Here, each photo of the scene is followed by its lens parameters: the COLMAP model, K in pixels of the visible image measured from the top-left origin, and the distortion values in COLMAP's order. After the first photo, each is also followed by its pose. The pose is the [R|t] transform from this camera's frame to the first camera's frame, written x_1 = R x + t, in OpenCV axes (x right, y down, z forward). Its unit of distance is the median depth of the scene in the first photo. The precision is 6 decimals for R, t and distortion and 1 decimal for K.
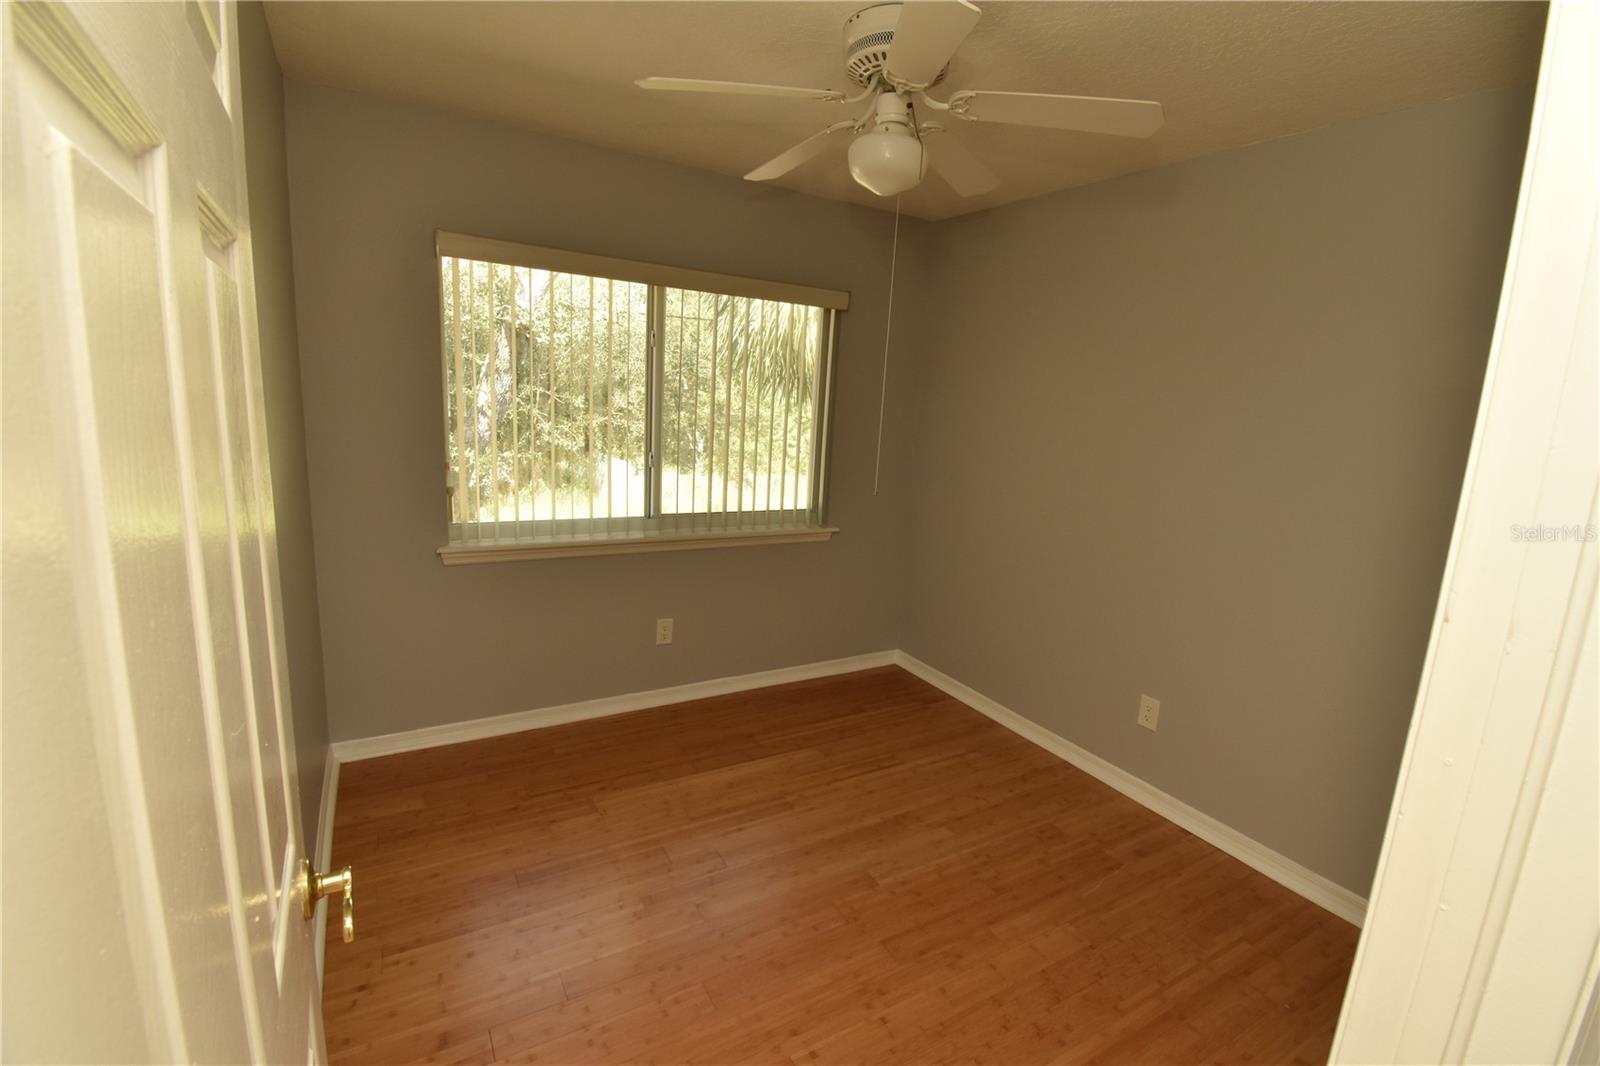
lens RADIAL K [[708.3, 0, 806.4], [0, 708.3, 530.0], [0, 0, 1]] dist [0.019810, -0.025824]
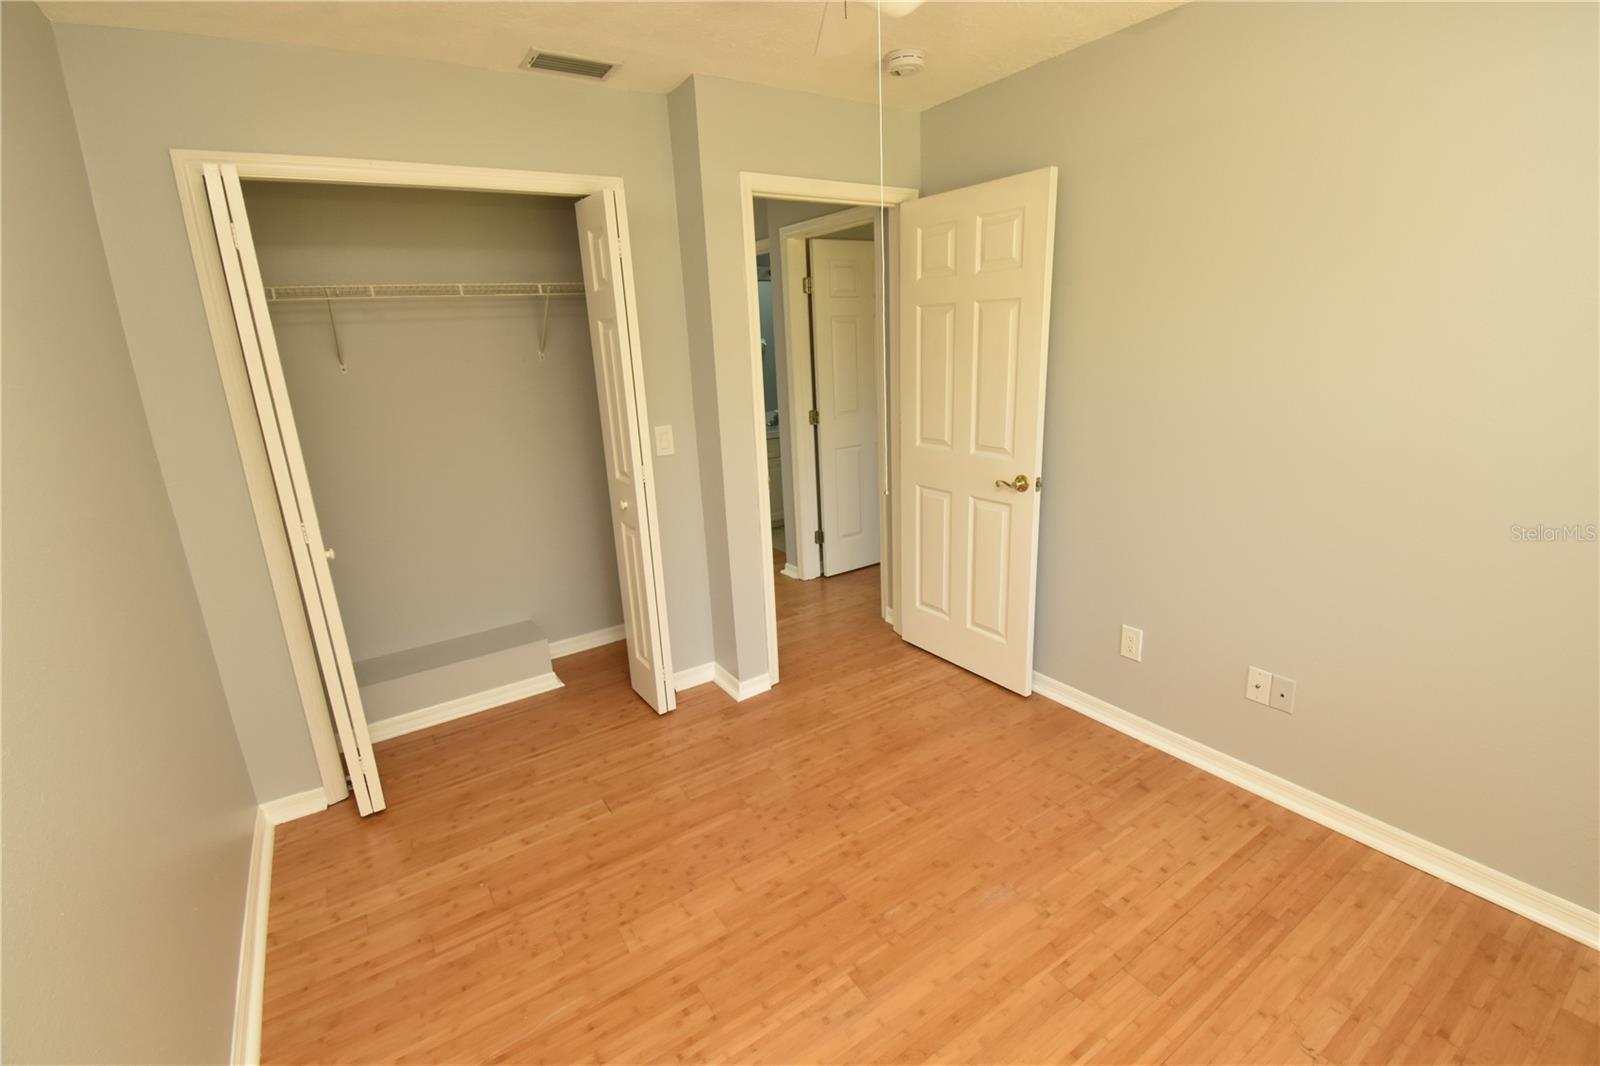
lens RADIAL K [[708.3, 0, 806.4], [0, 708.3, 530.0], [0, 0, 1]] dist [0.019810, -0.025824]
pose [[-0.998311, 0.001469, -0.058084, 0.216510], [-0.024138, 0.898848, 0.437595, -0.310079], [0.052852, 0.438257, -0.897294, 1.664012]]
